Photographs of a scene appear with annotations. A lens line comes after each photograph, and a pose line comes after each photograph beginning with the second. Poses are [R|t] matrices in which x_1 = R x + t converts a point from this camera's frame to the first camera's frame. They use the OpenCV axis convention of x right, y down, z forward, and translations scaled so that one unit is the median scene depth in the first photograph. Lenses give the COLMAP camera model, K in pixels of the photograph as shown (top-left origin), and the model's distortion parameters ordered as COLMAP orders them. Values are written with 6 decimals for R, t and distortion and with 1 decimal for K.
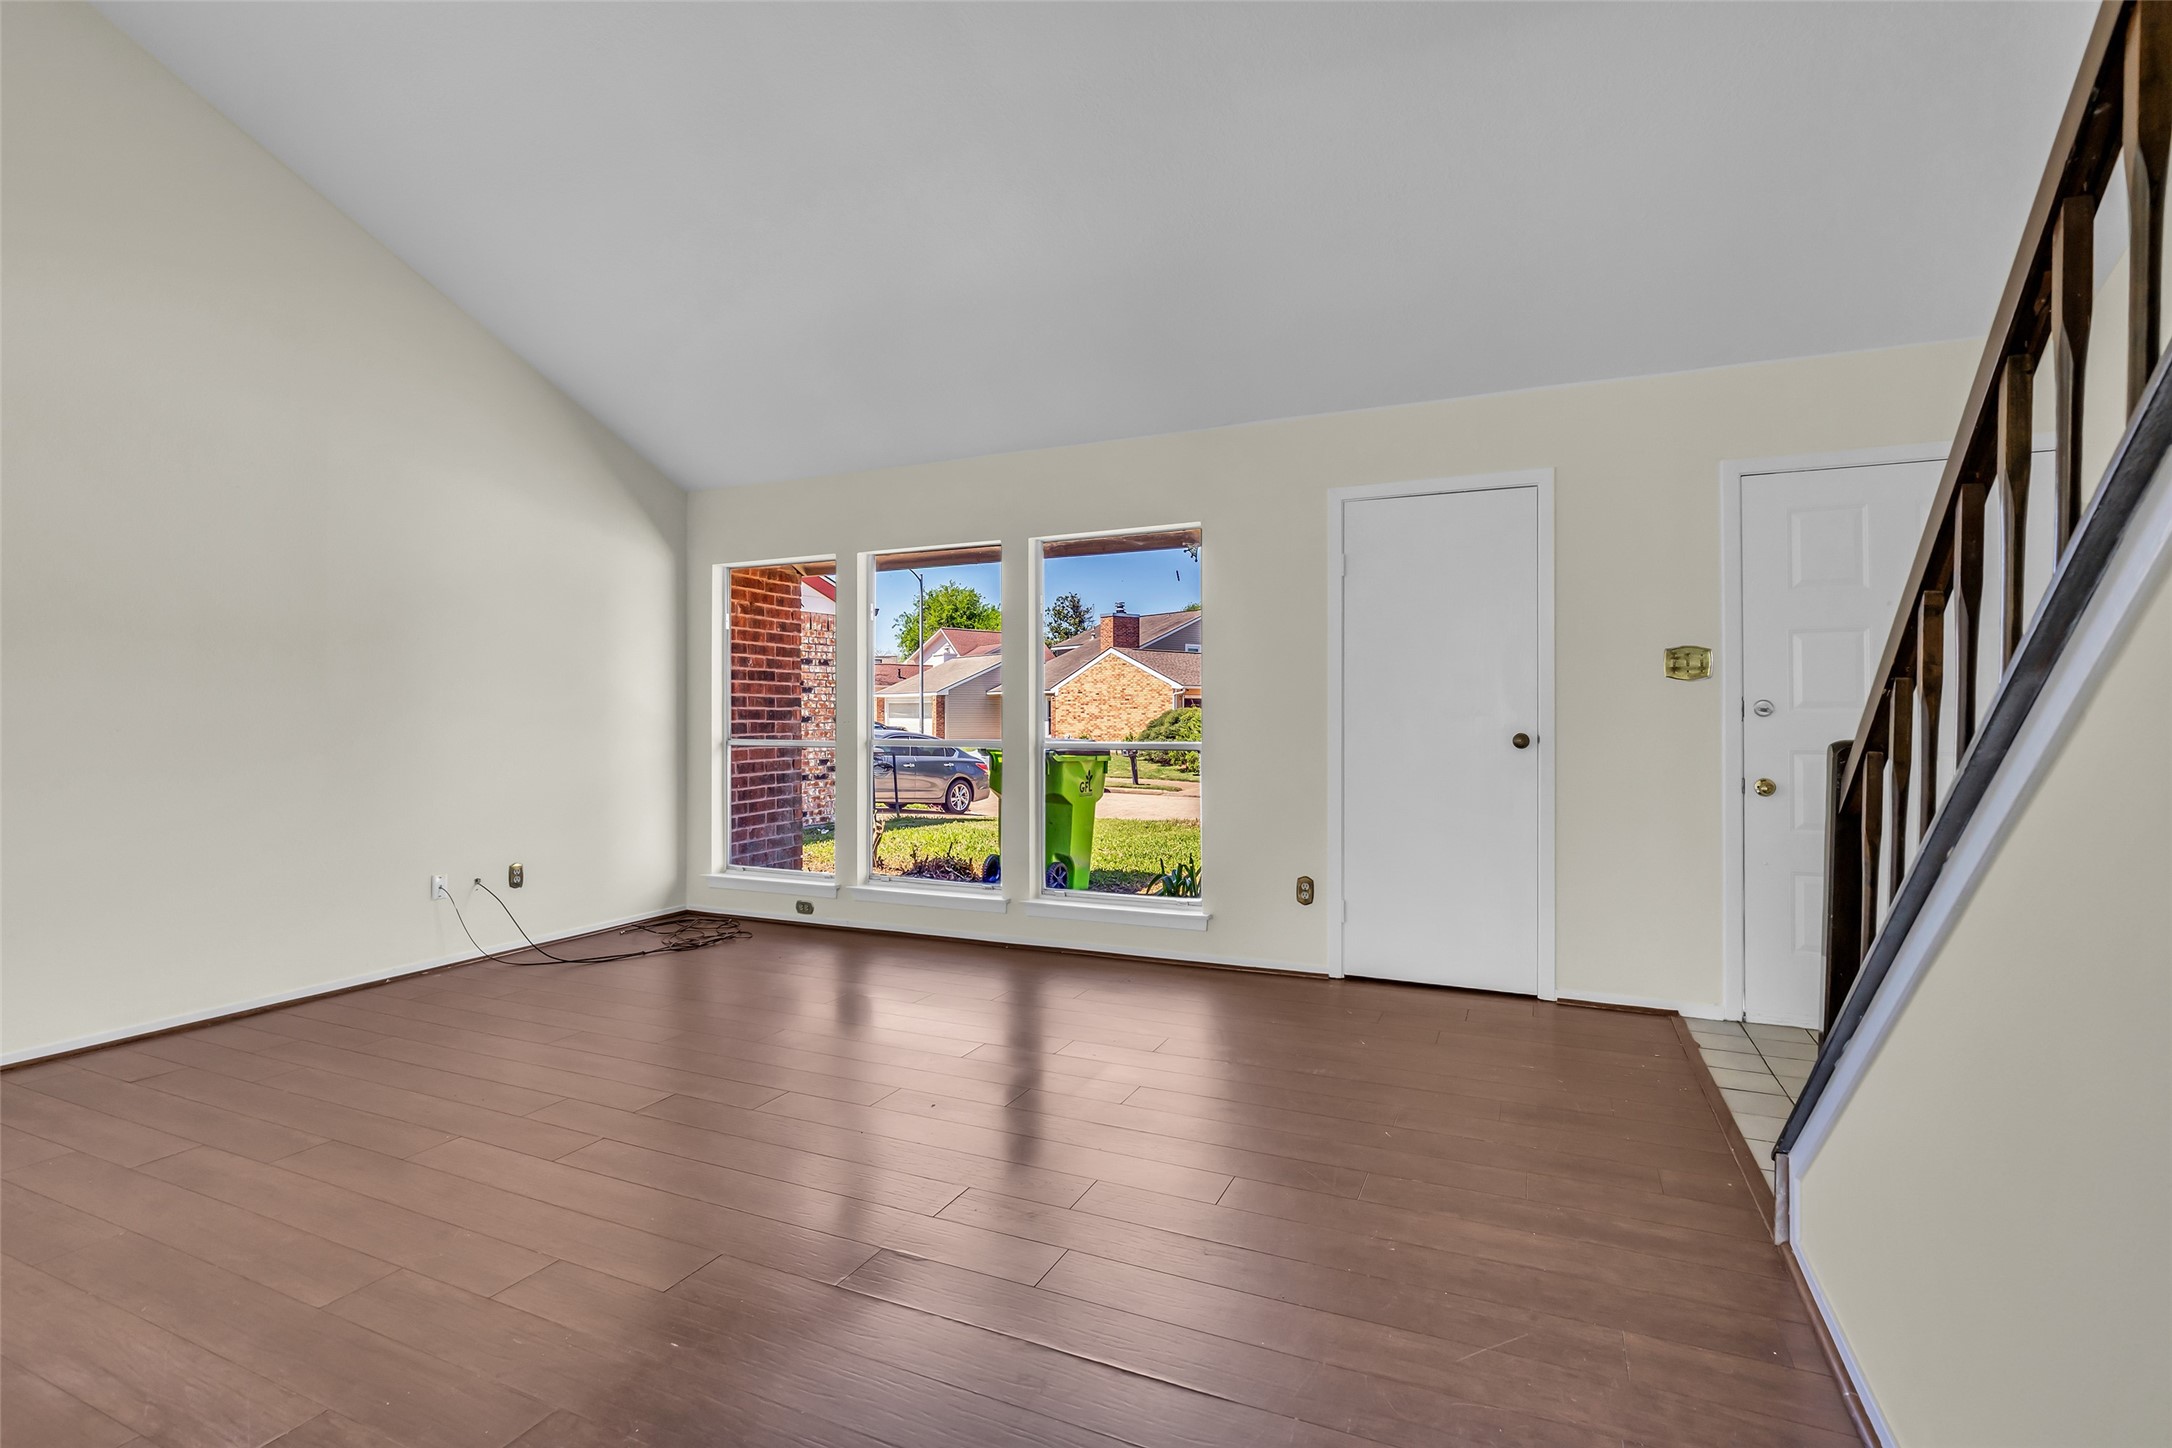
lens RADIAL K [[1003.1, 0, 1074.0], [0, 1003.1, 702.9], [0, 0, 1]] dist [-0.017498, 0.004945]
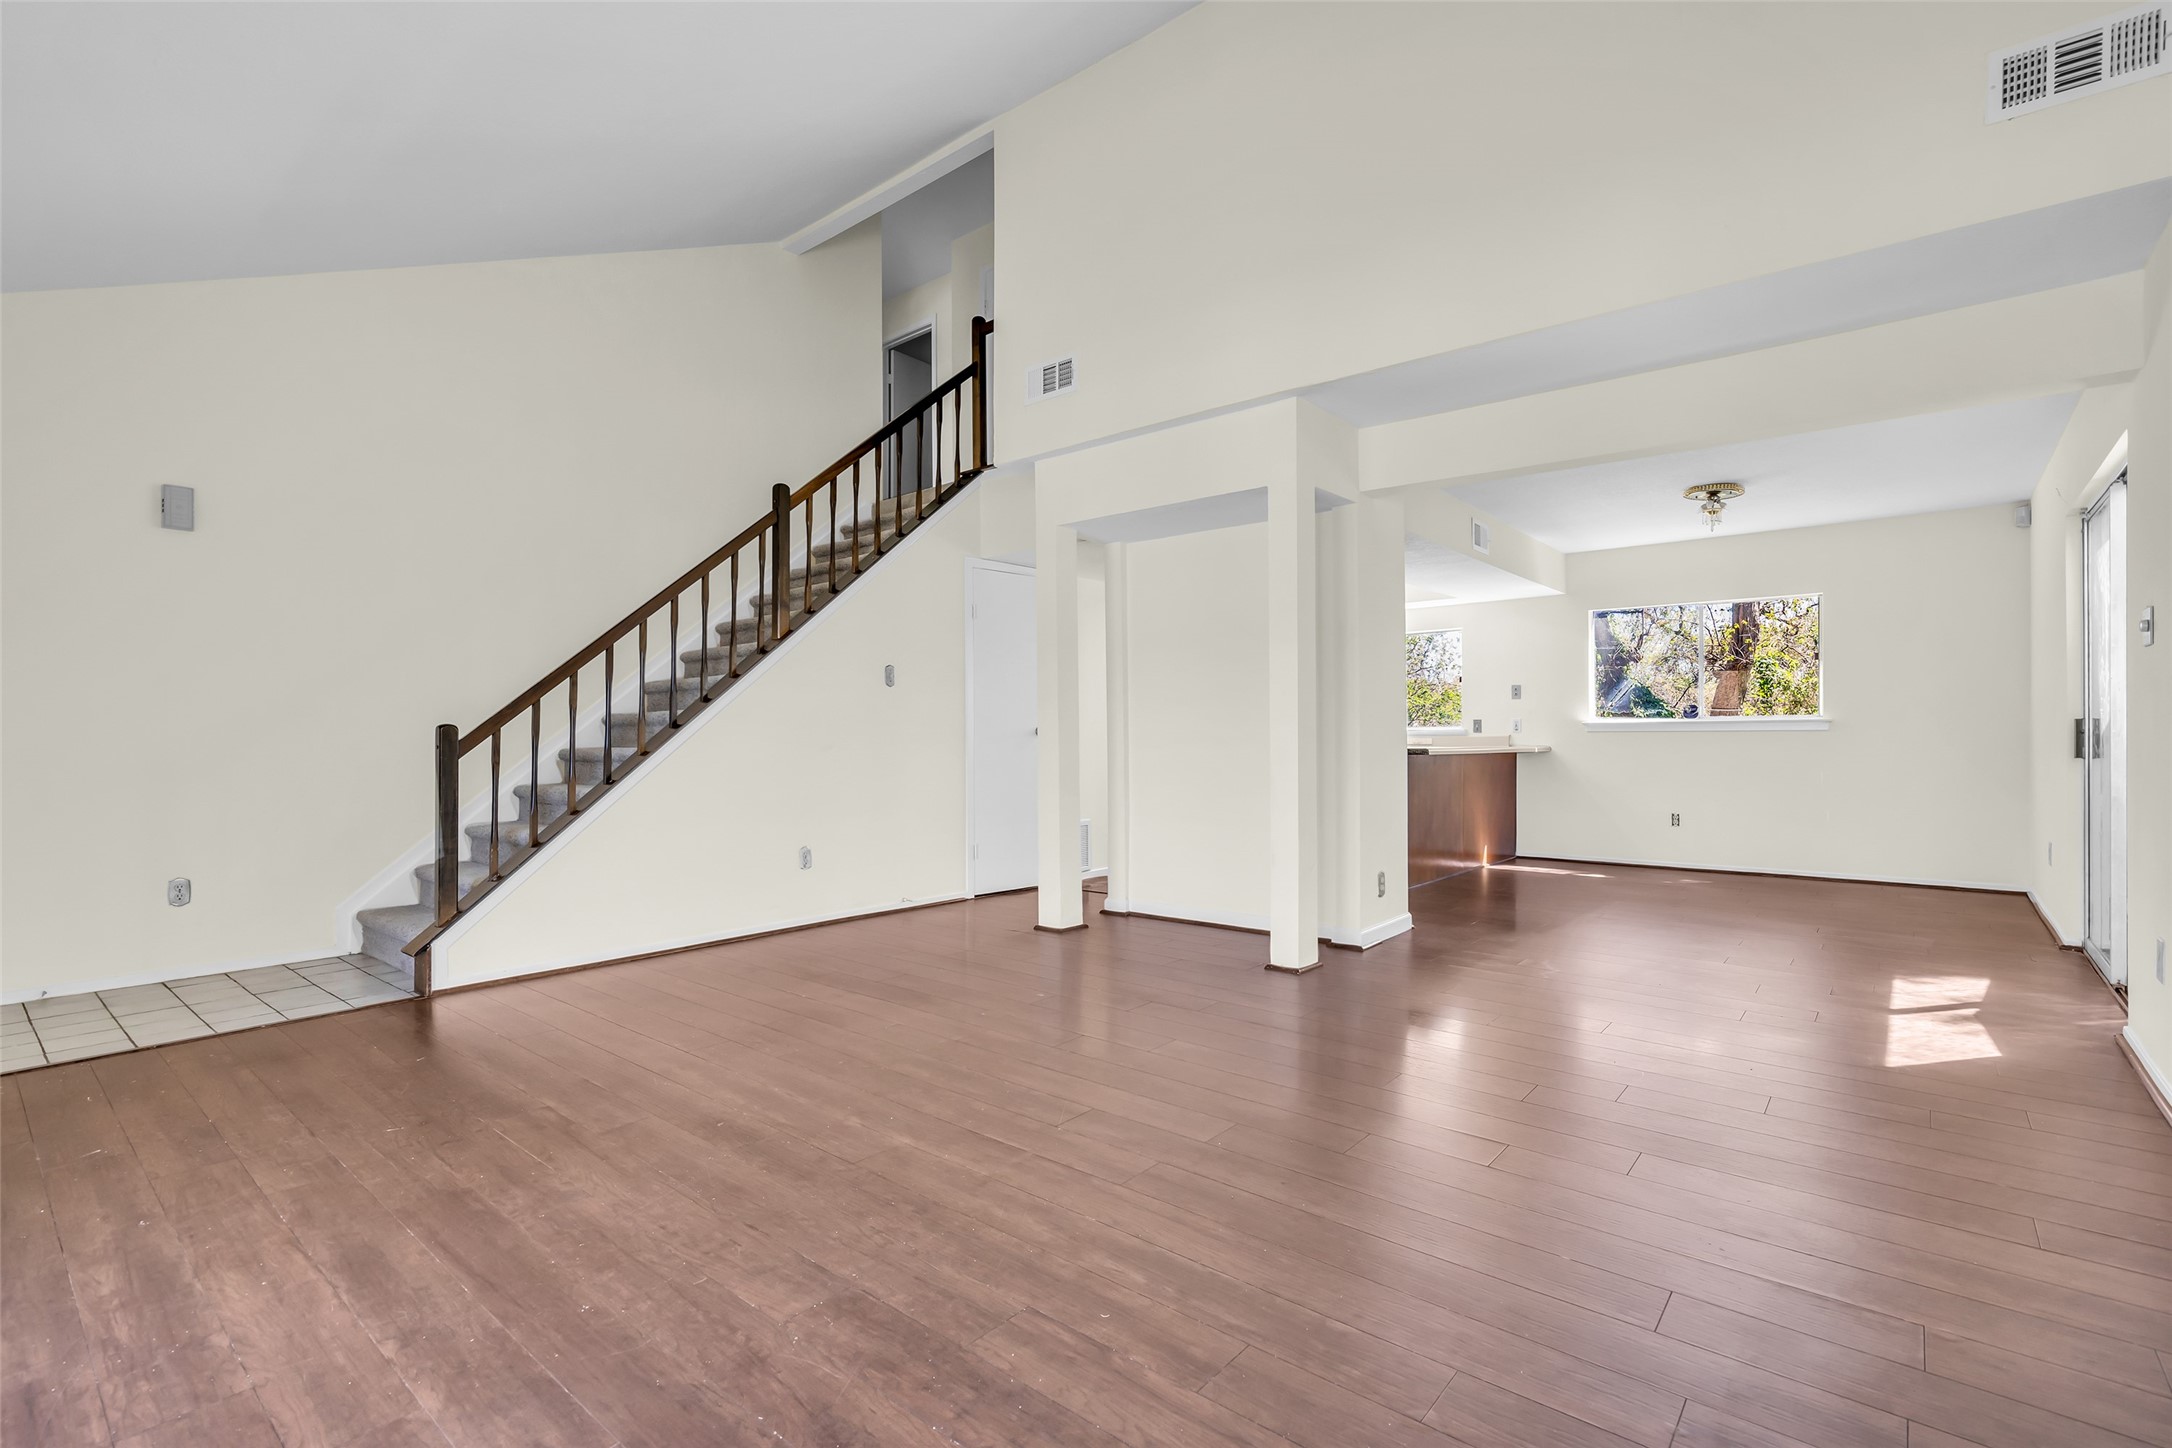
lens RADIAL K [[1003.1, 0, 1072.8], [0, 1003.1, 741.4], [0, 0, 1]] dist [-0.017498, 0.004945]
pose [[-0.960791, 0.006192, 0.277206, -0.360749], [0.004081, 0.999958, -0.008191, 0.033517], [-0.277245, -0.006738, -0.960776, 0.915721]]
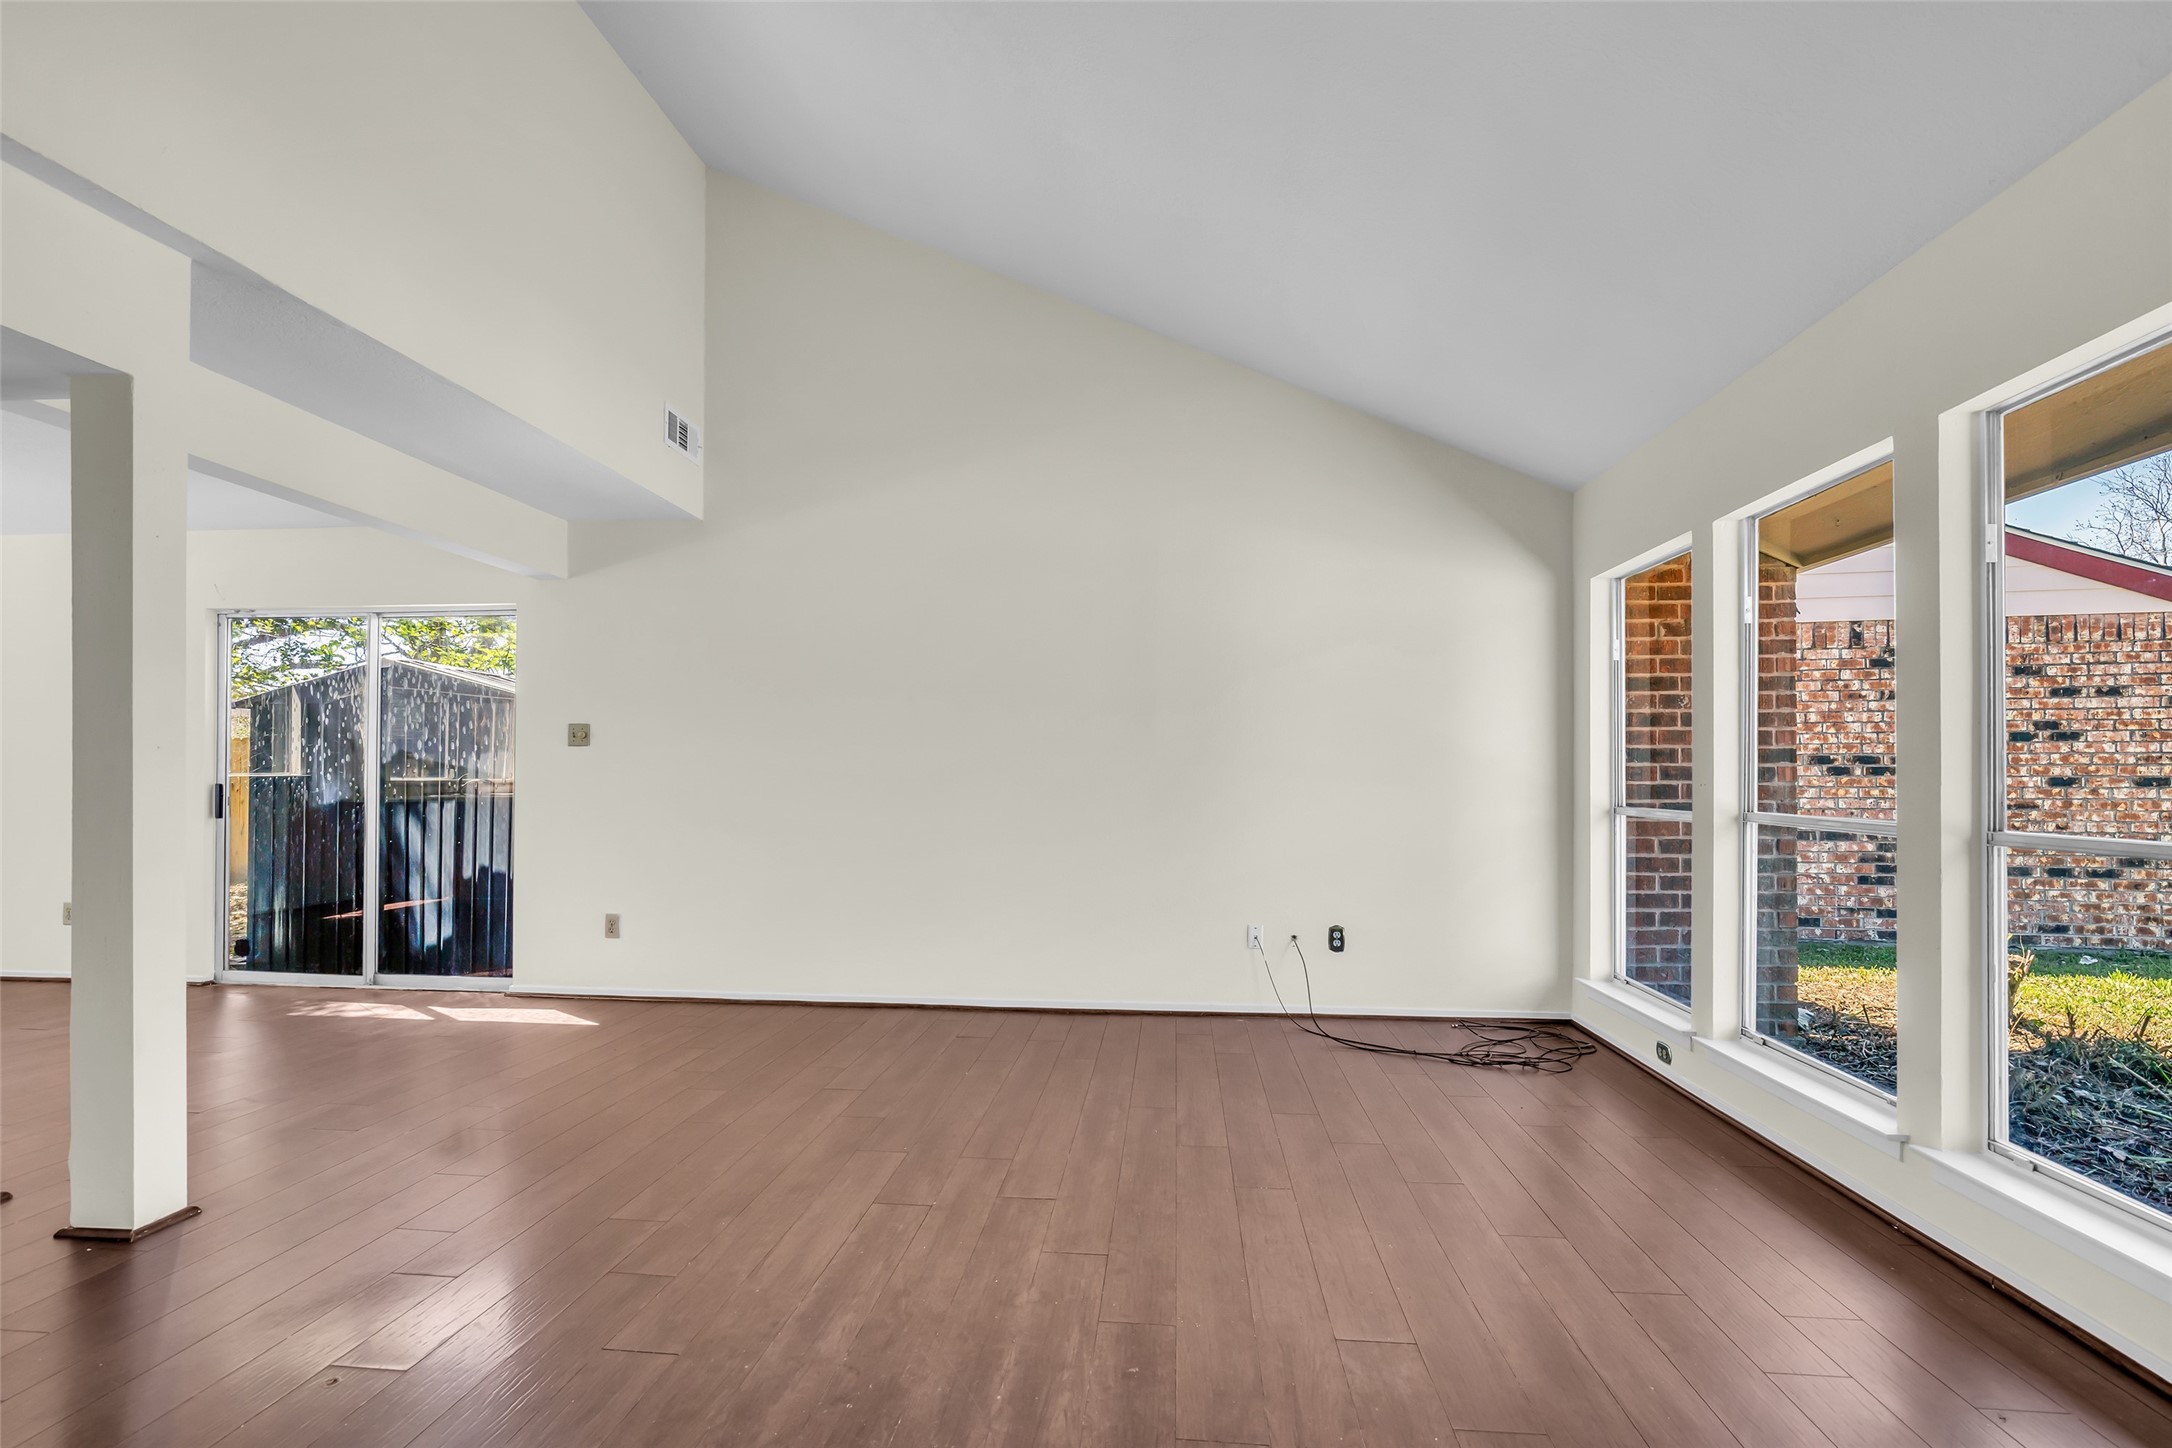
lens RADIAL K [[1003.1, 0, 1090.7], [0, 1003.1, 765.3], [0, 0, 1]] dist [-0.017498, 0.004945]
pose [[0.339529, -0.005629, -0.940579, 0.237839], [0.008083, 0.999963, -0.003066, 0.004883], [0.940561, -0.006561, 0.339562, 0.387428]]
